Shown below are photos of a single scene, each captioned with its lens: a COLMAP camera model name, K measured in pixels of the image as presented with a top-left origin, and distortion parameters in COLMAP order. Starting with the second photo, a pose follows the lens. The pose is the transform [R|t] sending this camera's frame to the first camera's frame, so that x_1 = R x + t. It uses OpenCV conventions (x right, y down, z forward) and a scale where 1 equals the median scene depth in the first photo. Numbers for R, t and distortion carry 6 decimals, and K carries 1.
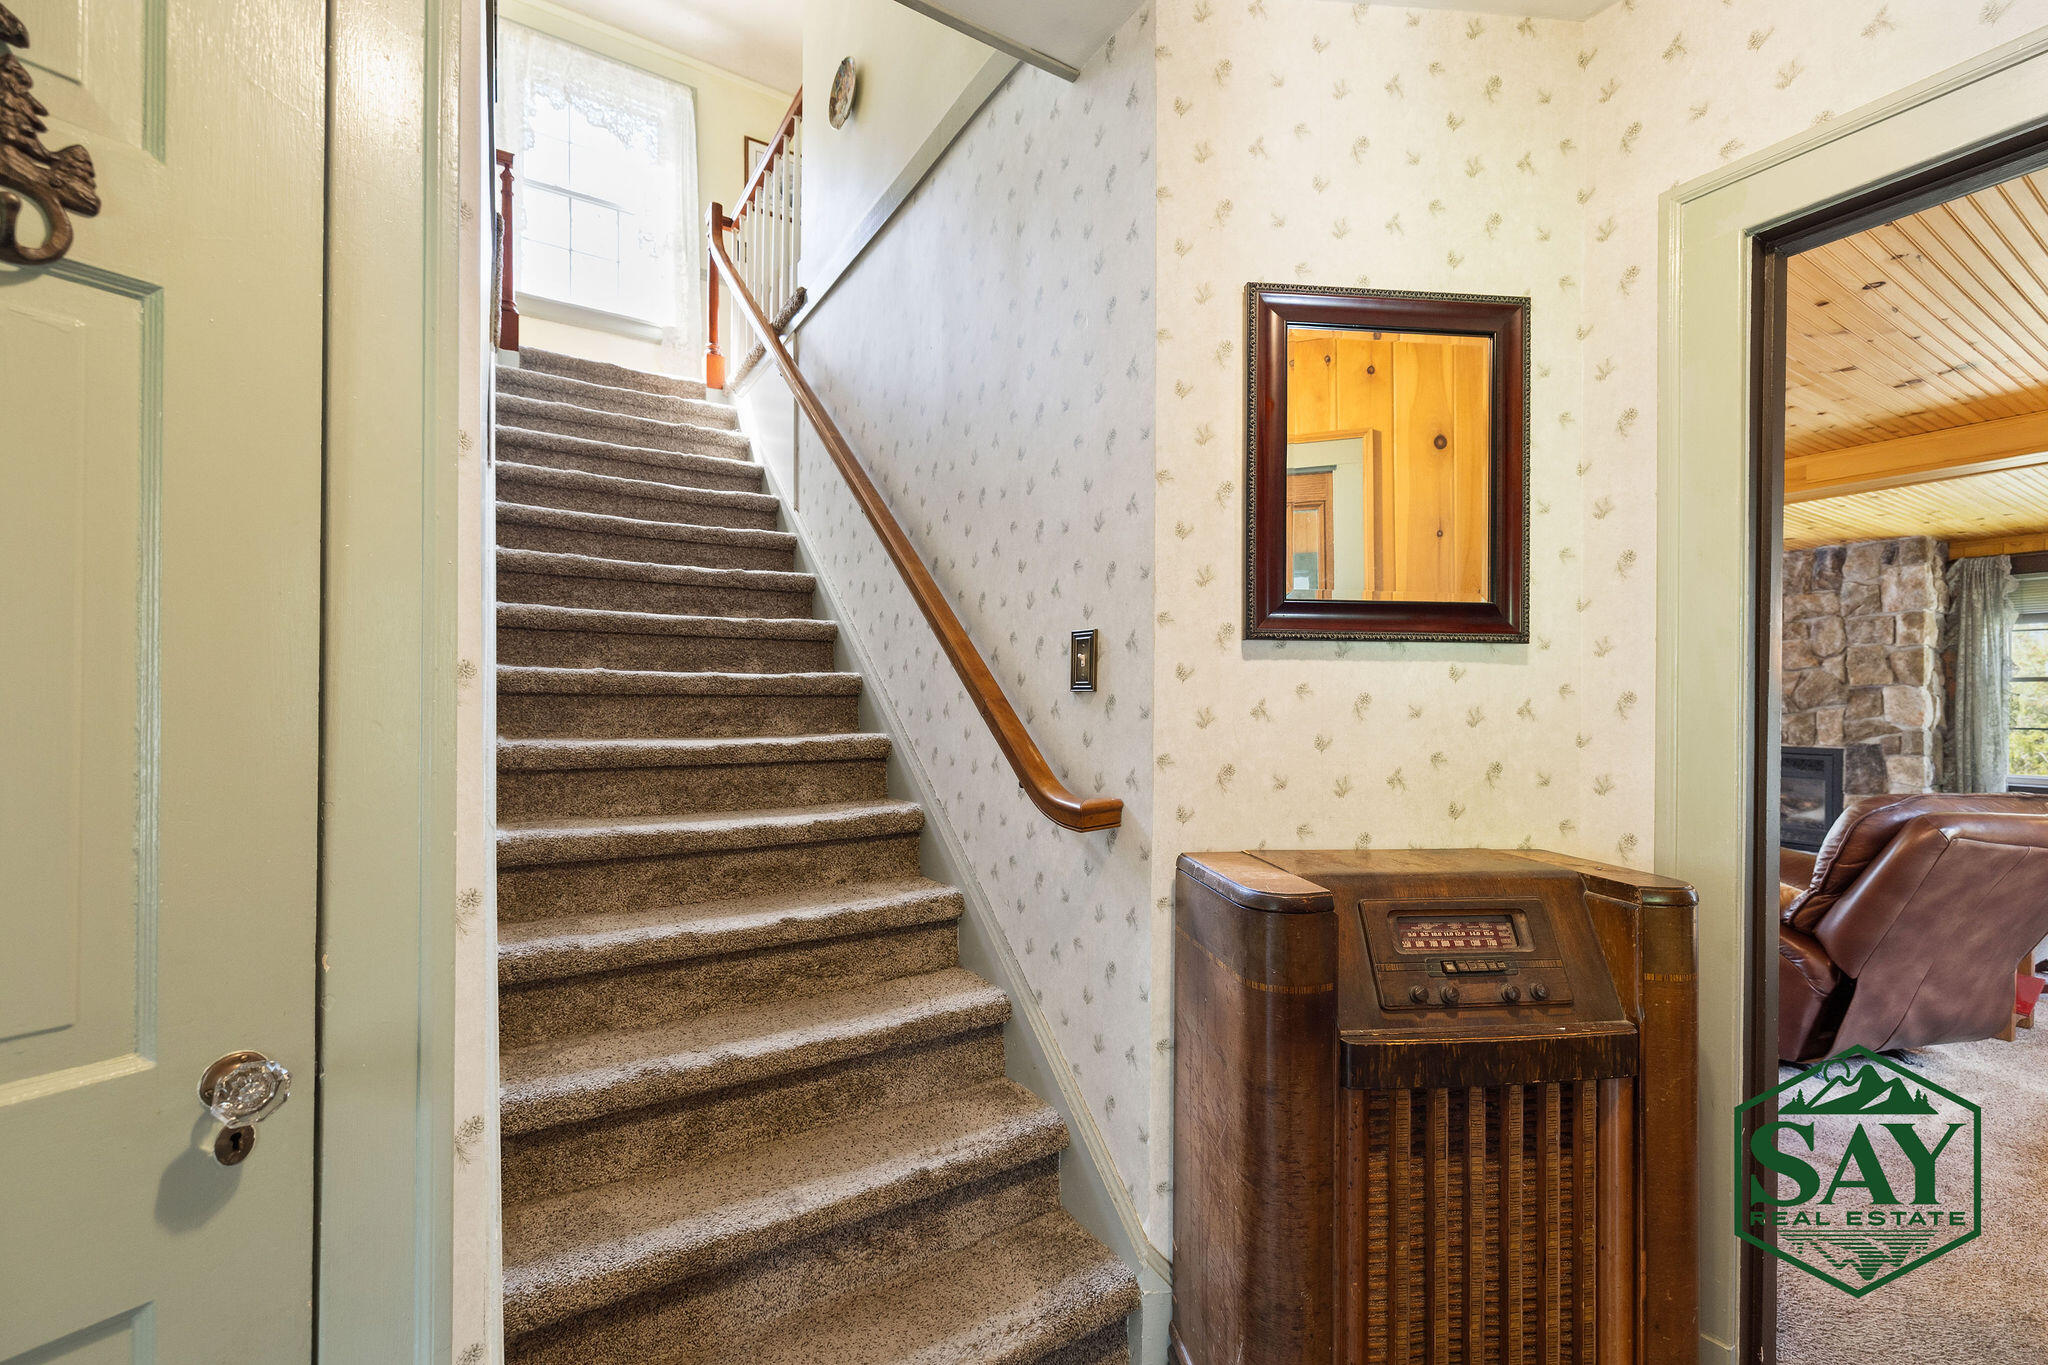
lens RADIAL K [[866.5, 0, 1027.7], [0, 866.5, 696.6], [0, 0, 1]] dist [0.004360, -0.001047]
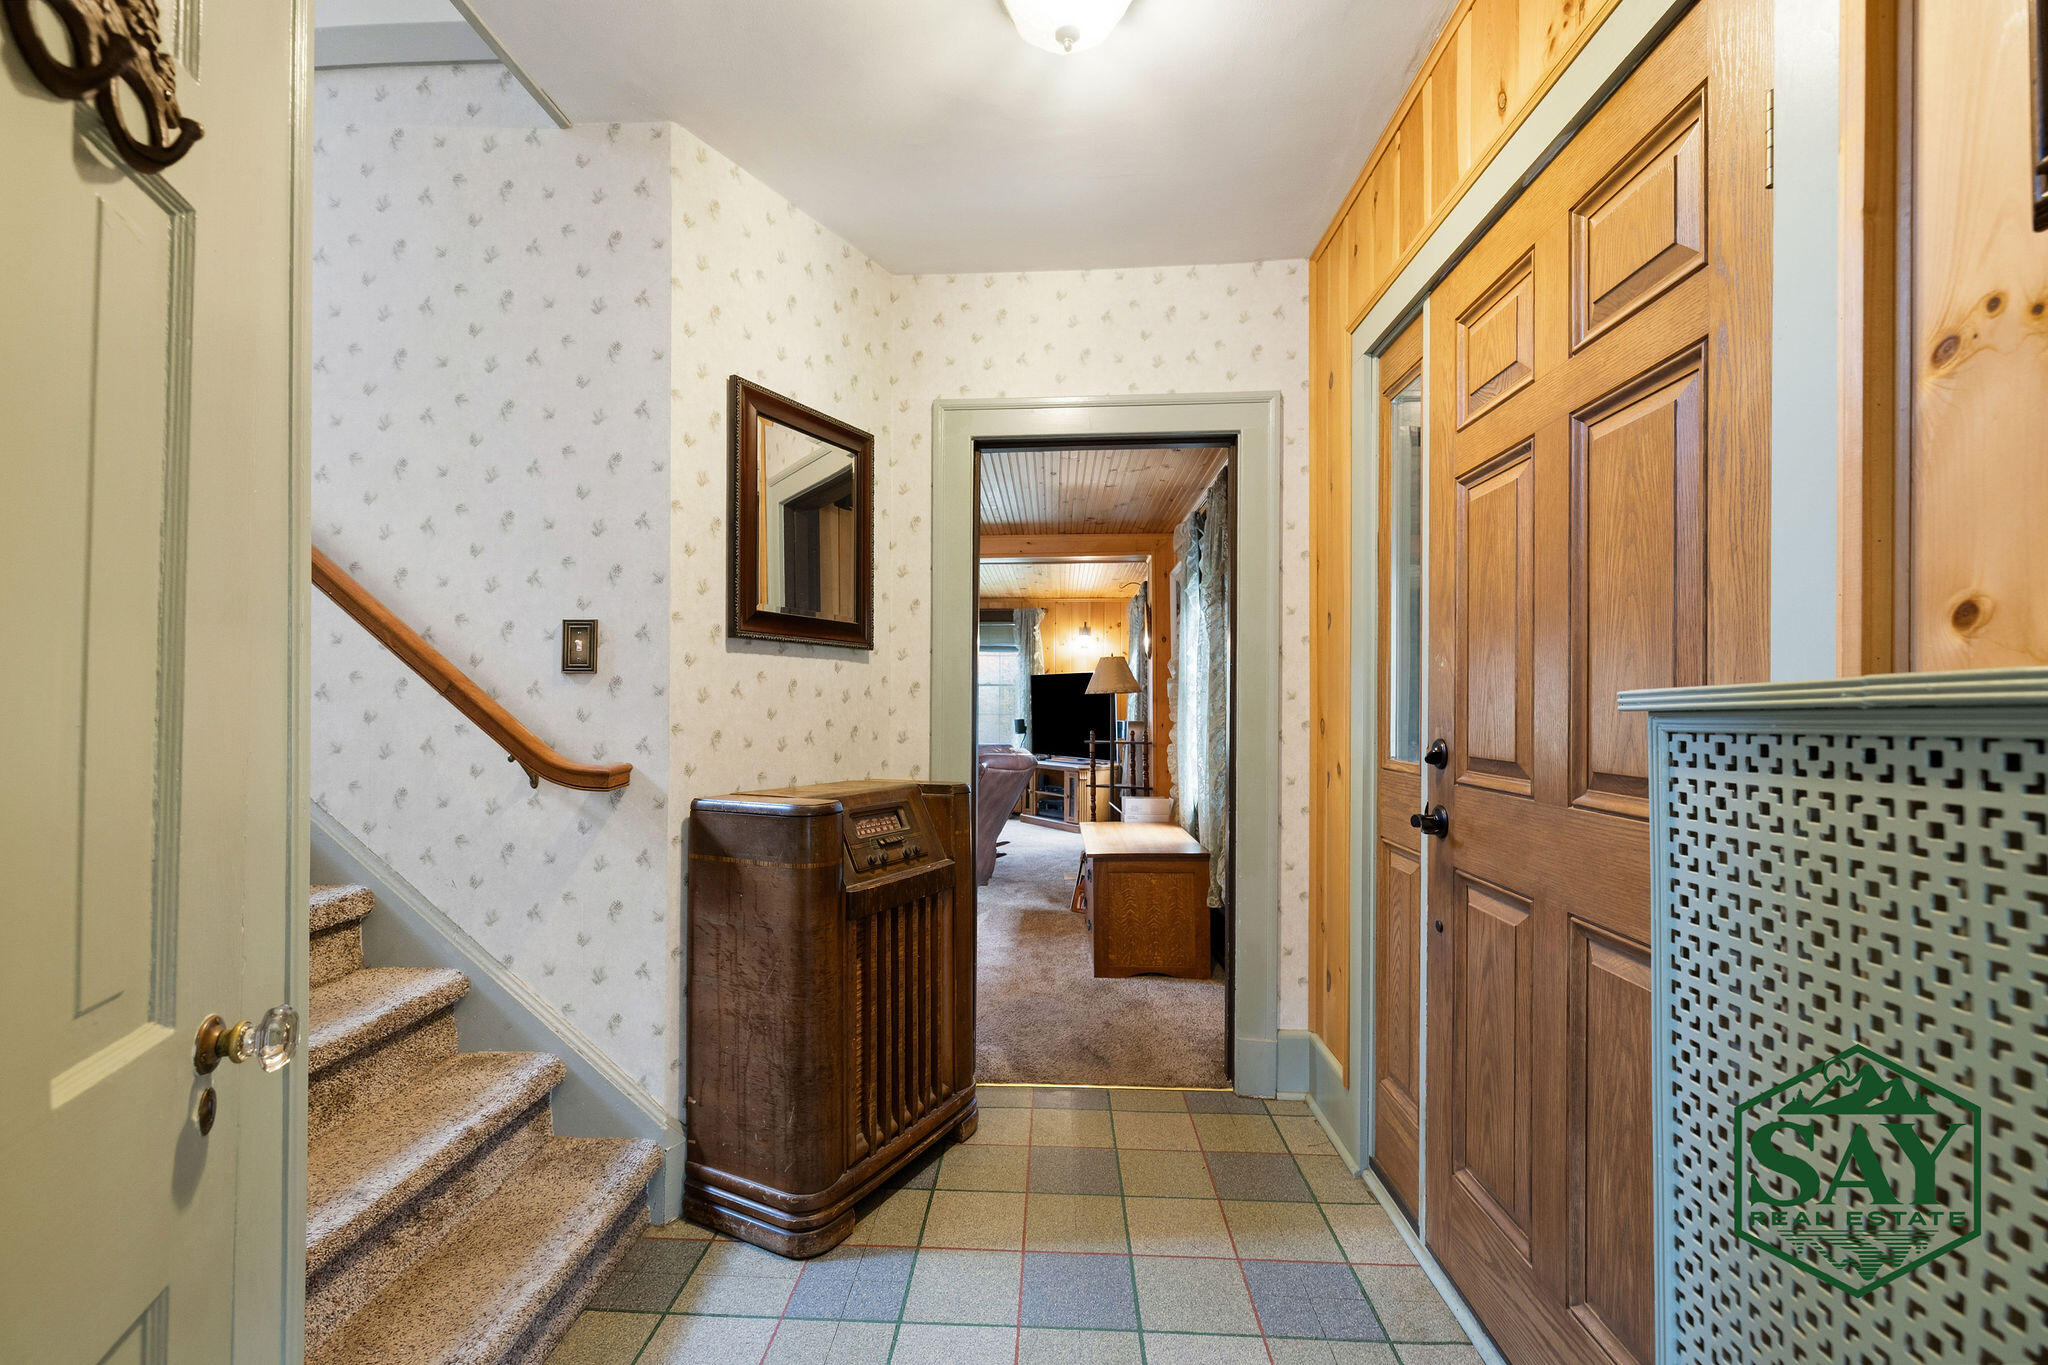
lens RADIAL K [[866.5, 0, 1021.3], [0, 866.5, 689.4], [0, 0, 1]] dist [0.004360, -0.001047]
pose [[0.565842, 0.012425, 0.824420, -0.579250], [-0.003925, 0.999916, -0.012376, 0.028935], [-0.824504, 0.003767, 0.565843, -0.131176]]
